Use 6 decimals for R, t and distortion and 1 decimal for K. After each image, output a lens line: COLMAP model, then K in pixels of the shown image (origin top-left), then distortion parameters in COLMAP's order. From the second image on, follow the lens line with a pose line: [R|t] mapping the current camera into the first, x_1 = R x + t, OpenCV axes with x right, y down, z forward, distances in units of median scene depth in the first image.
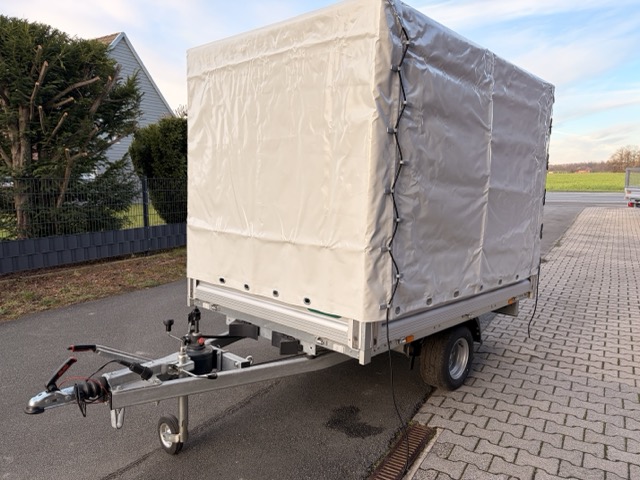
lens RADIAL K [[474.6, 0, 322.6], [0, 474.6, 241.8], [0, 0, 1]] dist [0.090664, -0.089660]
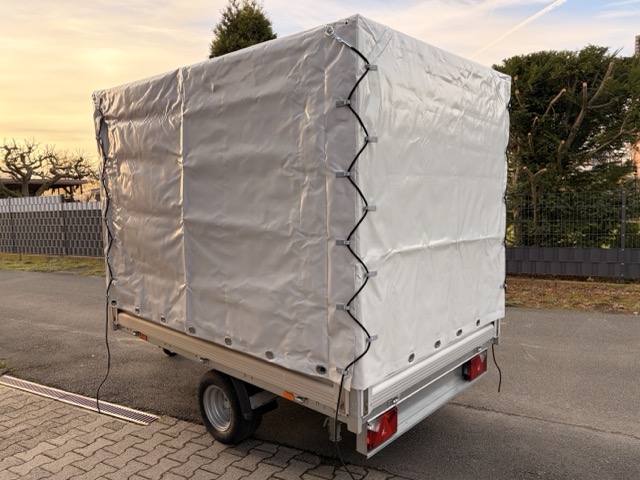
lens RADIAL K [[496.2, 0, 334.2], [0, 496.2, 241.9], [0, 0, 1]] dist [0.068990, -0.058876]
pose [[0.005982, 0.088825, -0.996029, 1.347227], [-0.093240, 0.991757, 0.087884, -0.187997], [0.995626, 0.092344, 0.014215, 1.337737]]
